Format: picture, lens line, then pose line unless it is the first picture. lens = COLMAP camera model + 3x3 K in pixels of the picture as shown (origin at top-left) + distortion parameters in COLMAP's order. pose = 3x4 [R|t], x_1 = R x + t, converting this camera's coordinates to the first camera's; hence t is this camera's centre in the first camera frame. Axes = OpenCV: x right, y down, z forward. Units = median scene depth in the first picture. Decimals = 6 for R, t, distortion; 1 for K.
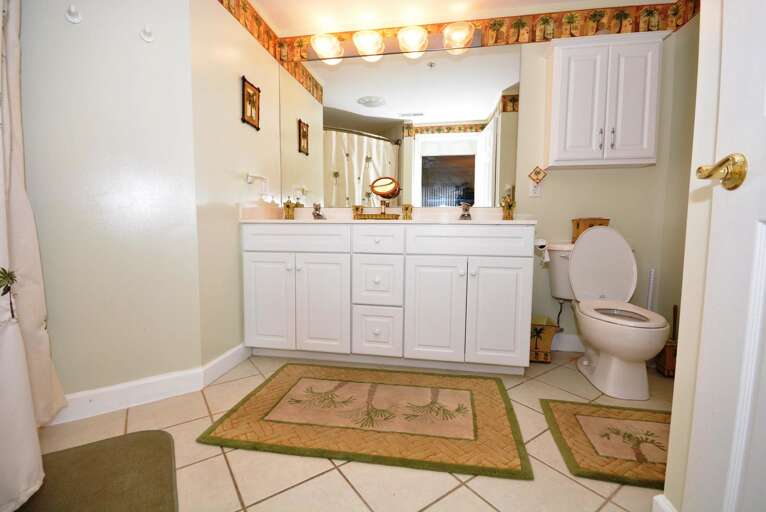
lens RADIAL K [[339.3, 0, 380.2], [0, 339.3, 255.7], [0, 0, 1]] dist [0.004936, 0.000438]
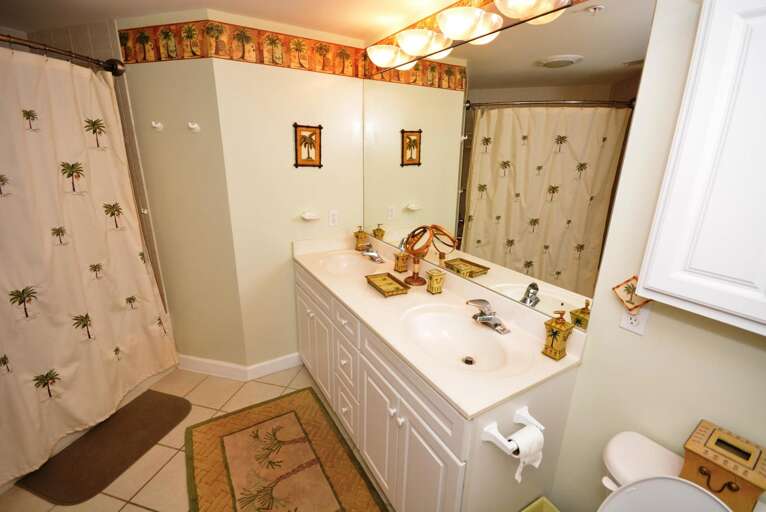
lens RADIAL K [[339.3, 0, 379.6], [0, 339.3, 255.5], [0, 0, 1]] dist [0.004936, 0.000438]
pose [[0.648438, 0.228929, -0.726030, 0.602991], [-0.072831, 0.967993, 0.240176, -0.401252], [0.757776, -0.102862, 0.644356, 0.485235]]
